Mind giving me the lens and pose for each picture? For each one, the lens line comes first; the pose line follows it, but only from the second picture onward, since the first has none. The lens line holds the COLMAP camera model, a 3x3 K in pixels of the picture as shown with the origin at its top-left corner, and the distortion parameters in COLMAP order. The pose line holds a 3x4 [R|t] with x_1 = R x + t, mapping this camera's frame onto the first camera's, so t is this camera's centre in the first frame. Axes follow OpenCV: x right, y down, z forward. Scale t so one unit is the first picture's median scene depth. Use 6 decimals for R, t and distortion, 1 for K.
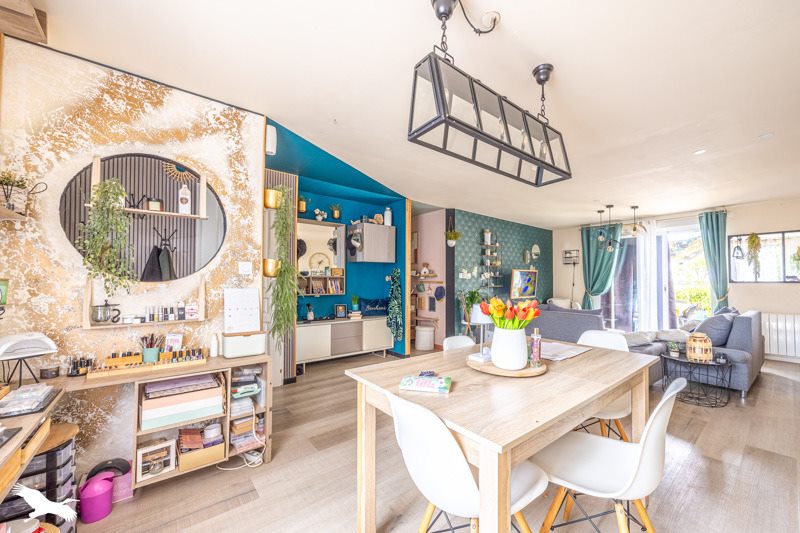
lens RADIAL K [[328.2, 0, 400.0], [0, 328.2, 266.5], [0, 0, 1]] dist [-0.000314, -0.000064]
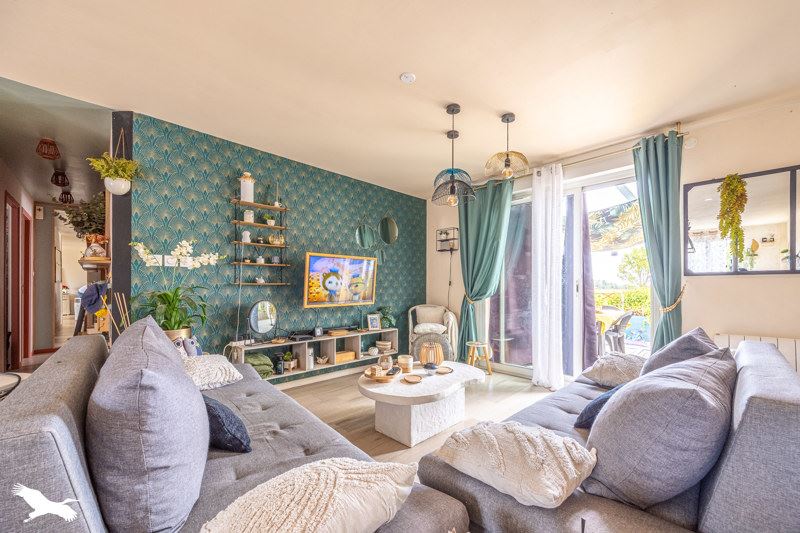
lens RADIAL K [[314.6, 0, 402.9], [0, 314.6, 280.9], [0, 0, 1]] dist [0.000577, -0.000073]
pose [[0.996150, 0.000636, 0.087663, 0.470434], [-0.003271, 0.999547, 0.029908, 0.040783], [-0.087605, -0.030080, 0.995701, 0.493459]]
